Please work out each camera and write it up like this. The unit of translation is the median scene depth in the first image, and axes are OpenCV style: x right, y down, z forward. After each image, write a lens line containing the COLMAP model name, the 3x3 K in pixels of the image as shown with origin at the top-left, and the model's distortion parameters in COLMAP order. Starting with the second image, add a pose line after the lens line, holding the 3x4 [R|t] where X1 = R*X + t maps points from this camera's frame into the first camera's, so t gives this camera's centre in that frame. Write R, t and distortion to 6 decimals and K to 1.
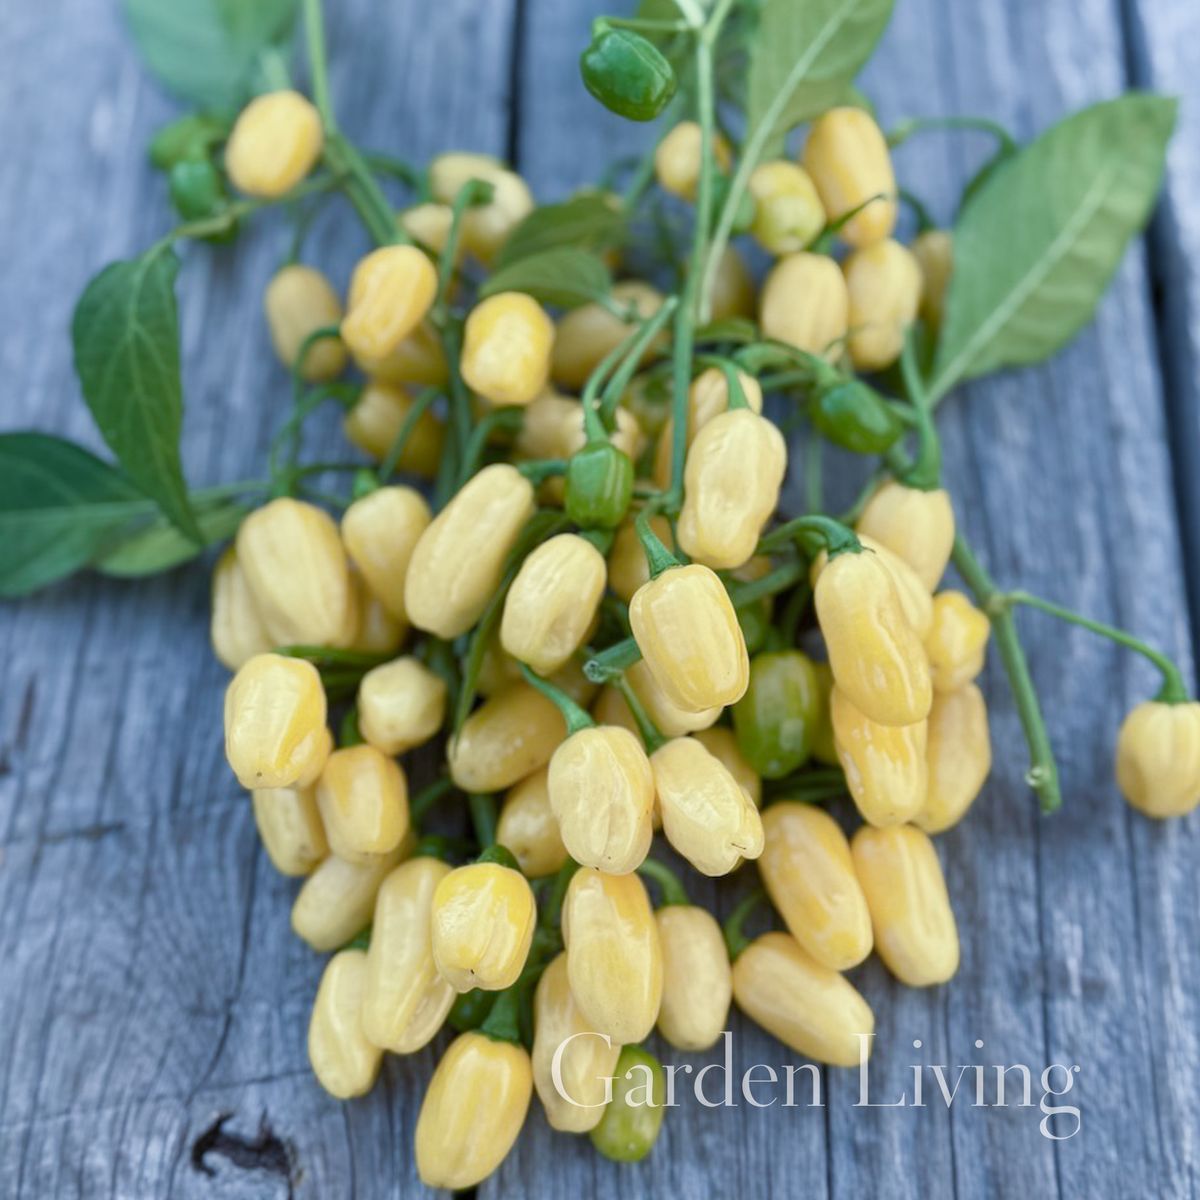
lens RADIAL K [[1989.8, 0, 593.8], [0, 1989.8, 502.6], [0, 0, 1]] dist [0.101730, 0.000000]
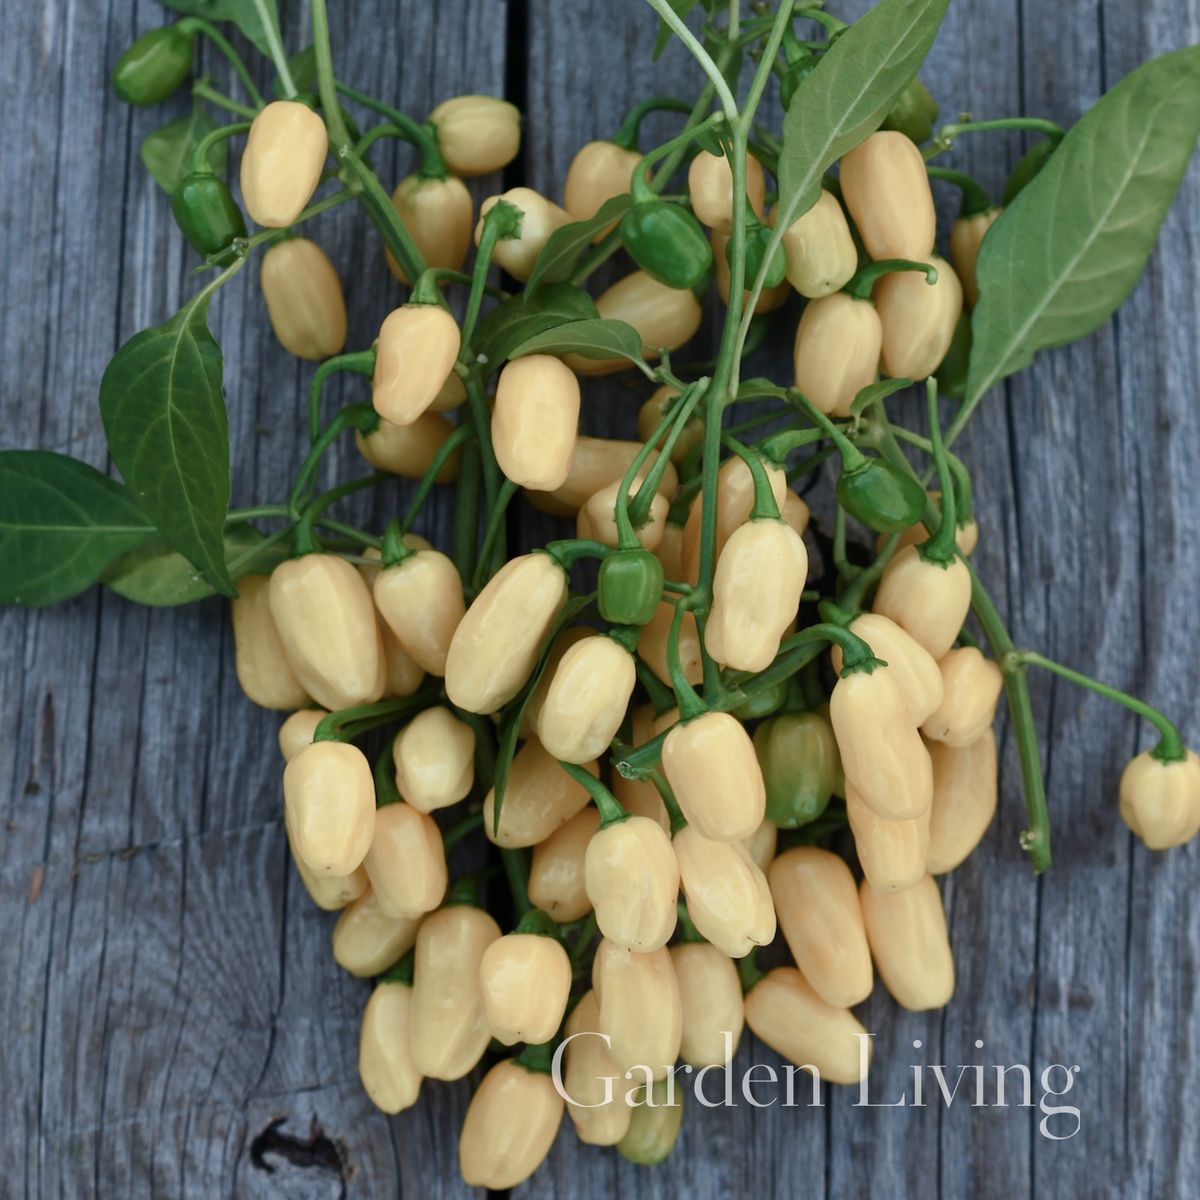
lens RADIAL K [[7717.0, 0, 598.3], [0, 7717.0, 599.5], [0, 0, 1]] dist [-0.128737, 0.000000]
pose [[0.999099, 0.000022, 0.042442, -0.184025], [-0.015818, 0.928149, 0.371873, -1.489017], [-0.039384, -0.372210, 0.927313, -2.731365]]
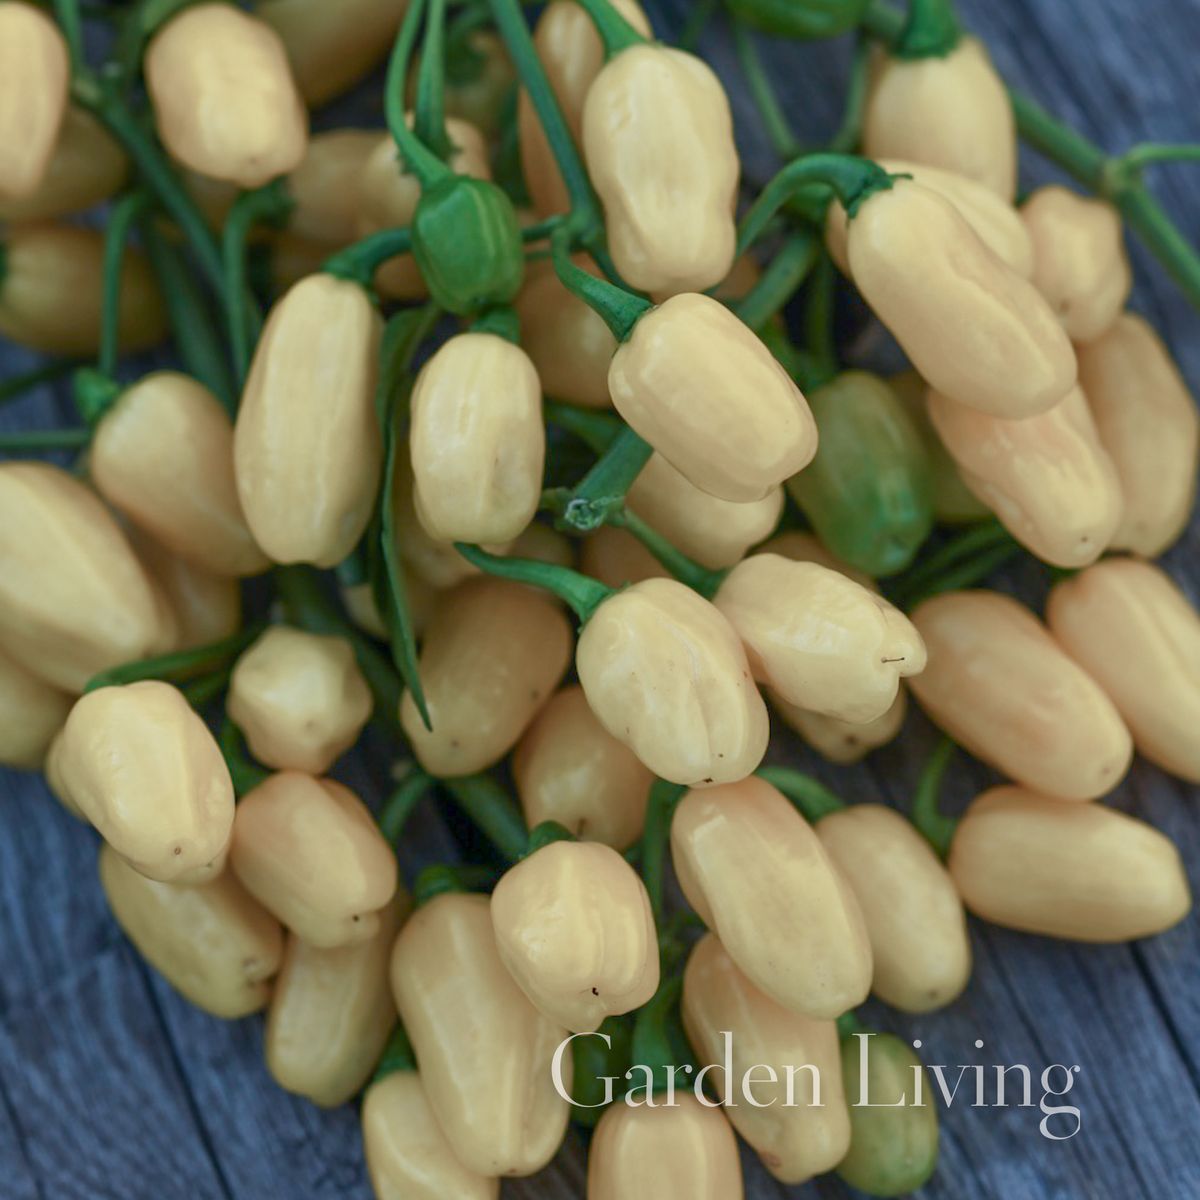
lens RADIAL K [[7717.0, 0, 600.4], [0, 7717.0, 597.9], [0, 0, 1]] dist [-0.128737, 0.000000]
pose [[0.917783, -0.385350, 0.095815, -0.230514], [0.379670, 0.922278, 0.072491, -0.065159], [-0.116302, -0.030153, 0.992756, -1.396939]]
